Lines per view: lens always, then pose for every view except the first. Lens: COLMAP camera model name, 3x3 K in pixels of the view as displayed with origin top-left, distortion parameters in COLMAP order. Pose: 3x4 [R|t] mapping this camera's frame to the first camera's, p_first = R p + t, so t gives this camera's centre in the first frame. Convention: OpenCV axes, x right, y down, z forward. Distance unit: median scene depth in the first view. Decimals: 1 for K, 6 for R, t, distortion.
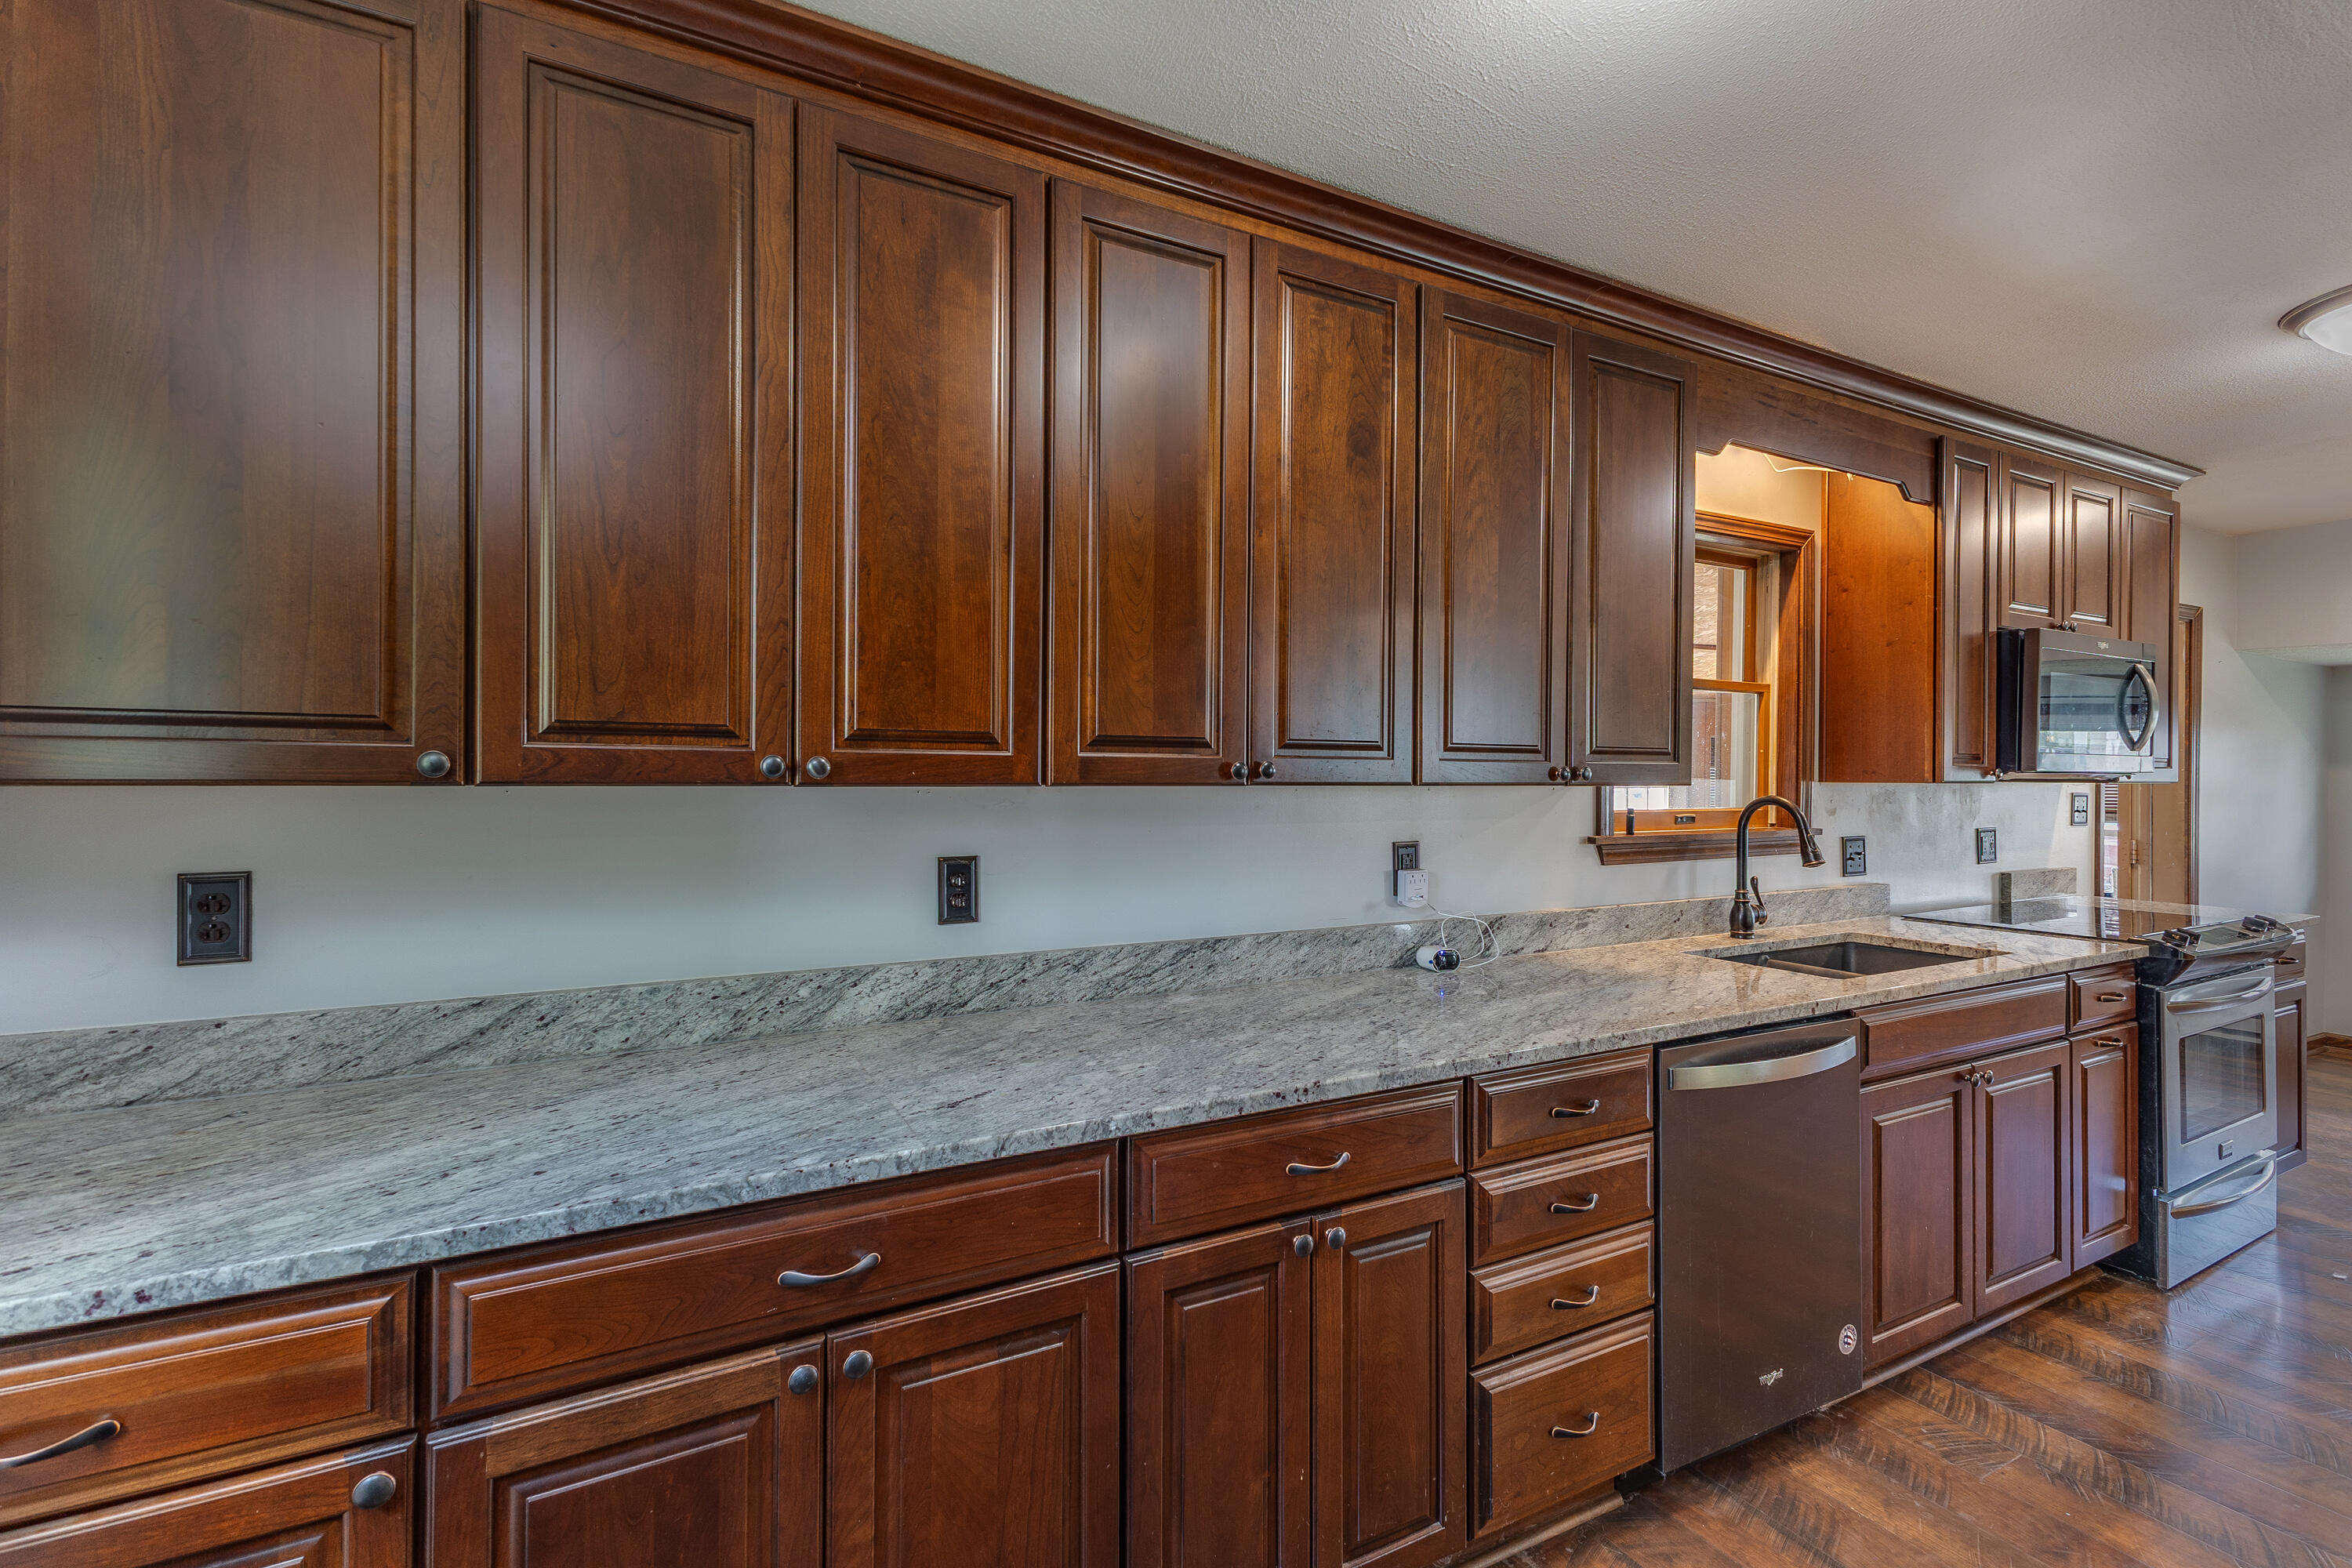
lens RADIAL K [[1018.2, 0, 1165.7], [0, 1018.2, 788.6], [0, 0, 1]] dist [0.002136, 0.000134]
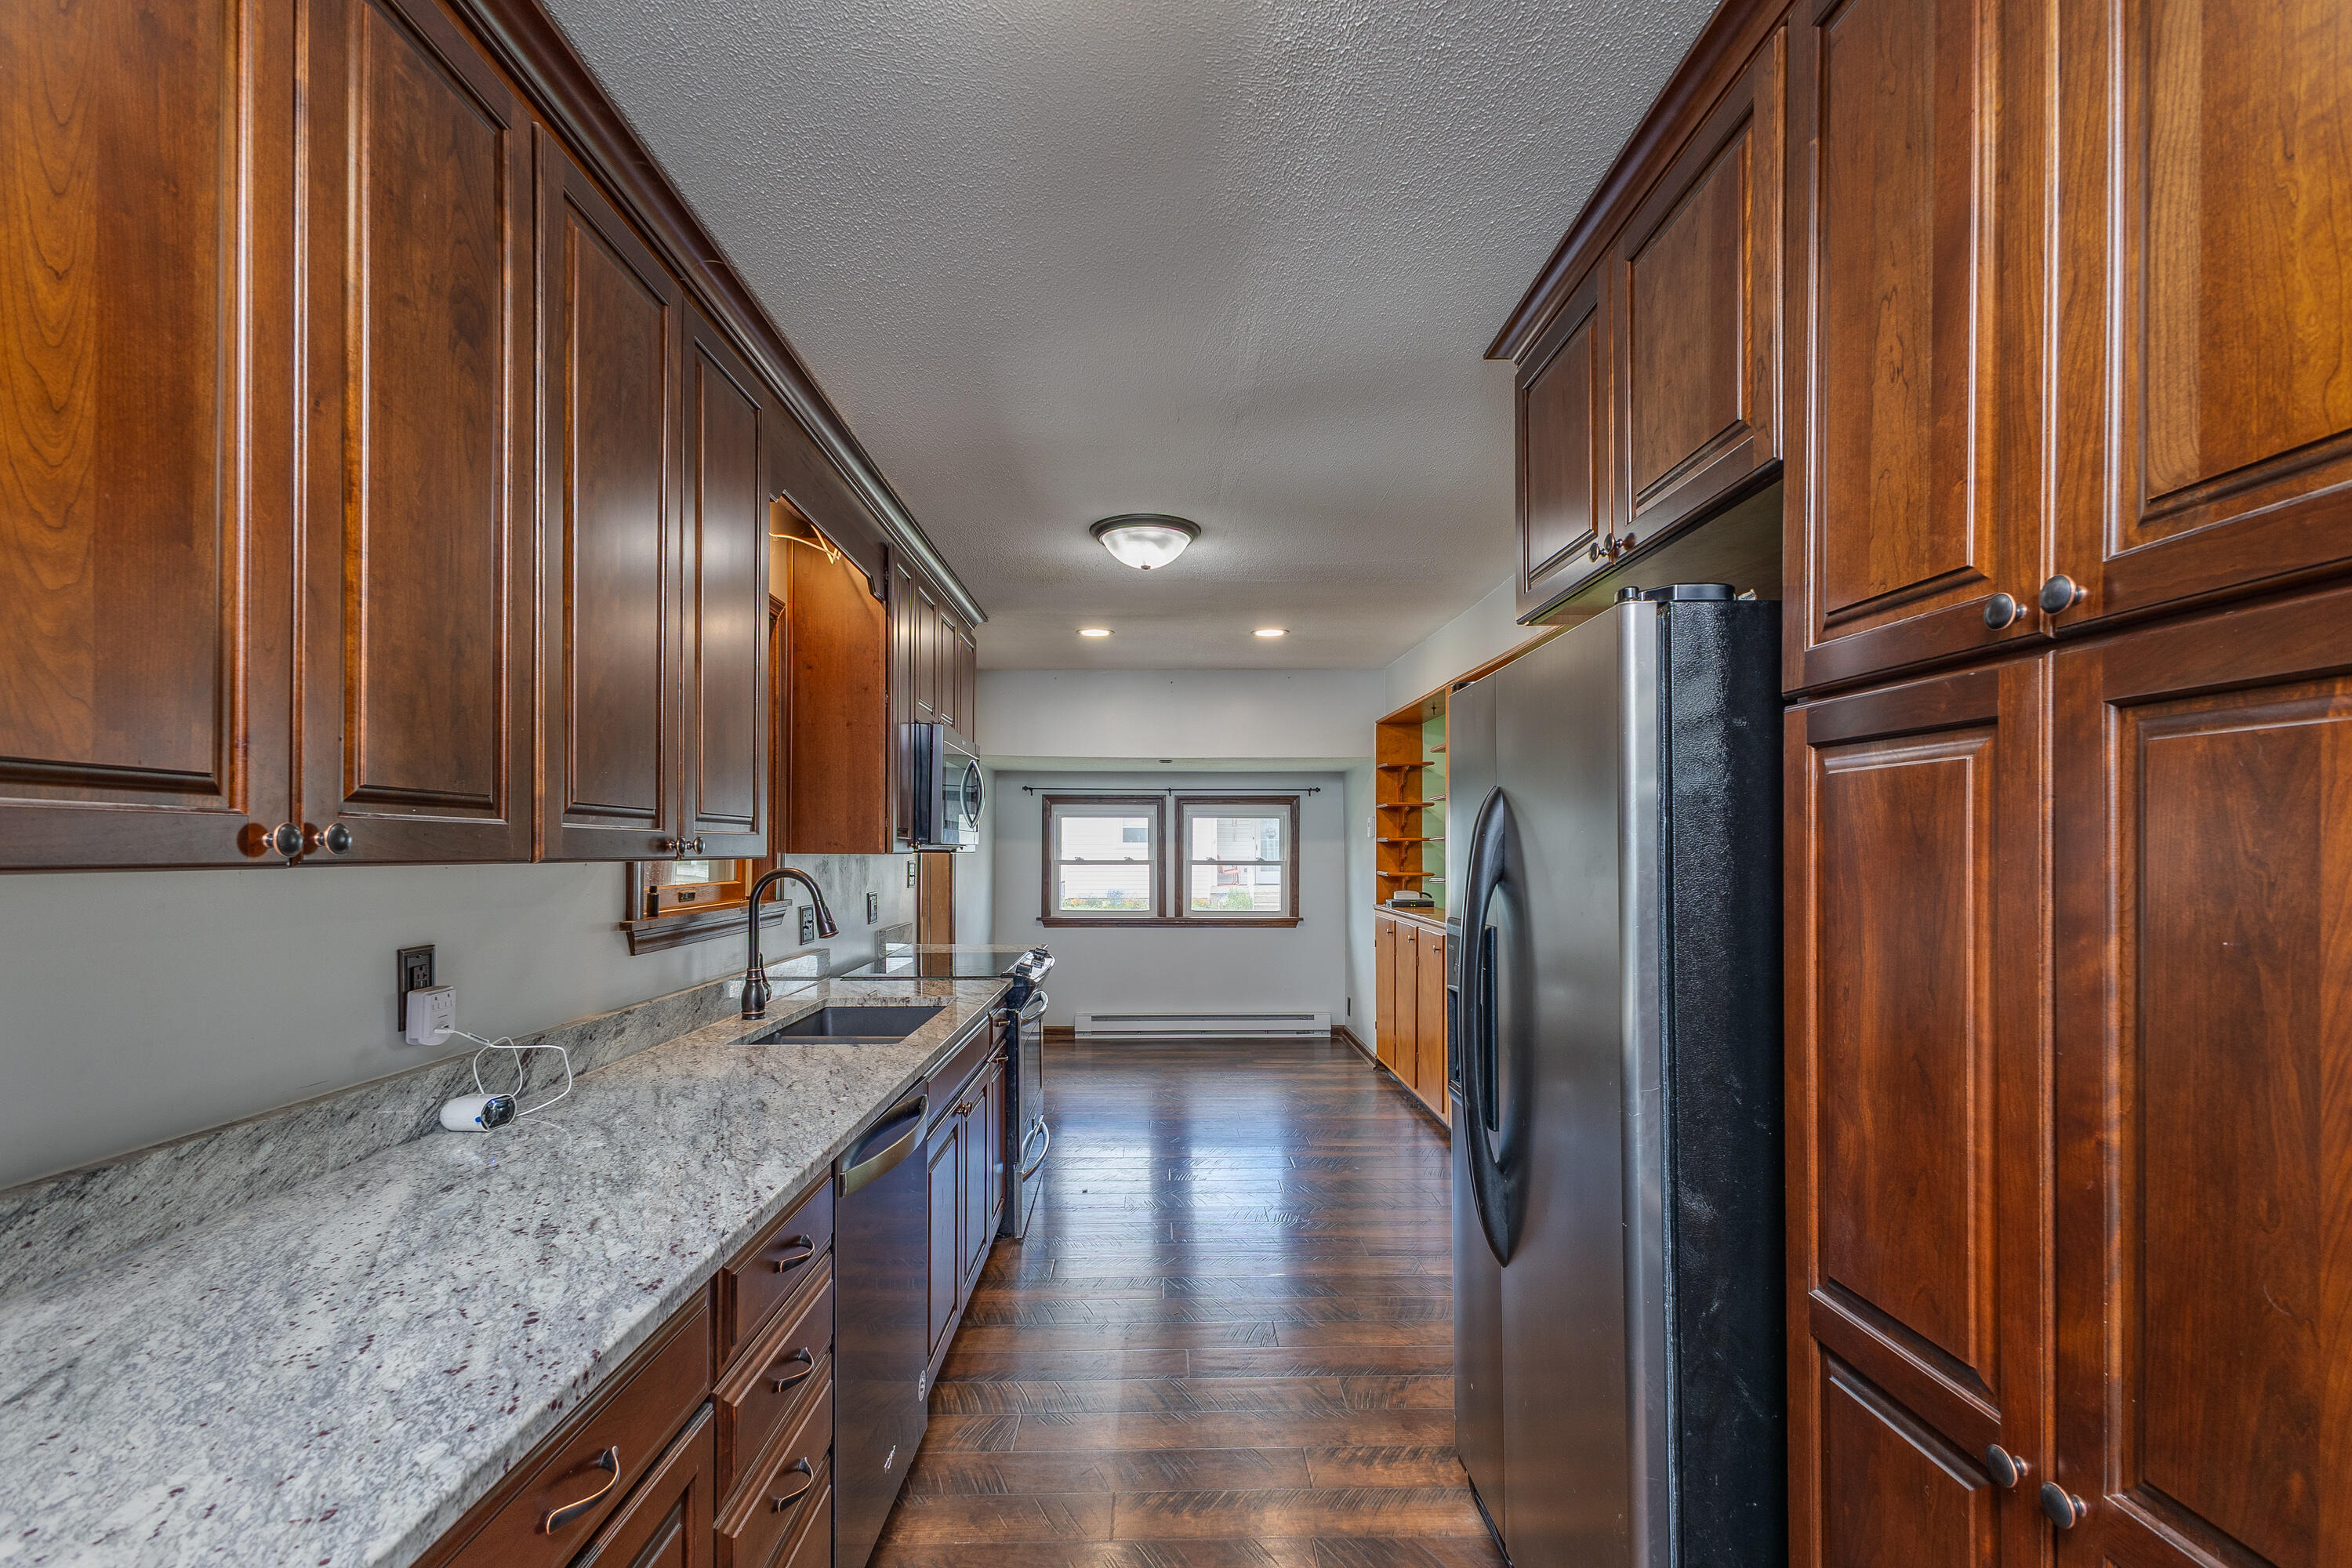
lens RADIAL K [[1049.9, 0, 1189.8], [0, 1049.9, 853.4], [0, 0, 1]] dist [0.000283, -0.000486]
pose [[0.427048, -0.004661, 0.904217, -0.153841], [0.008360, 0.999964, 0.001206, -0.004867], [-0.904190, 0.007044, 0.427071, 0.237338]]
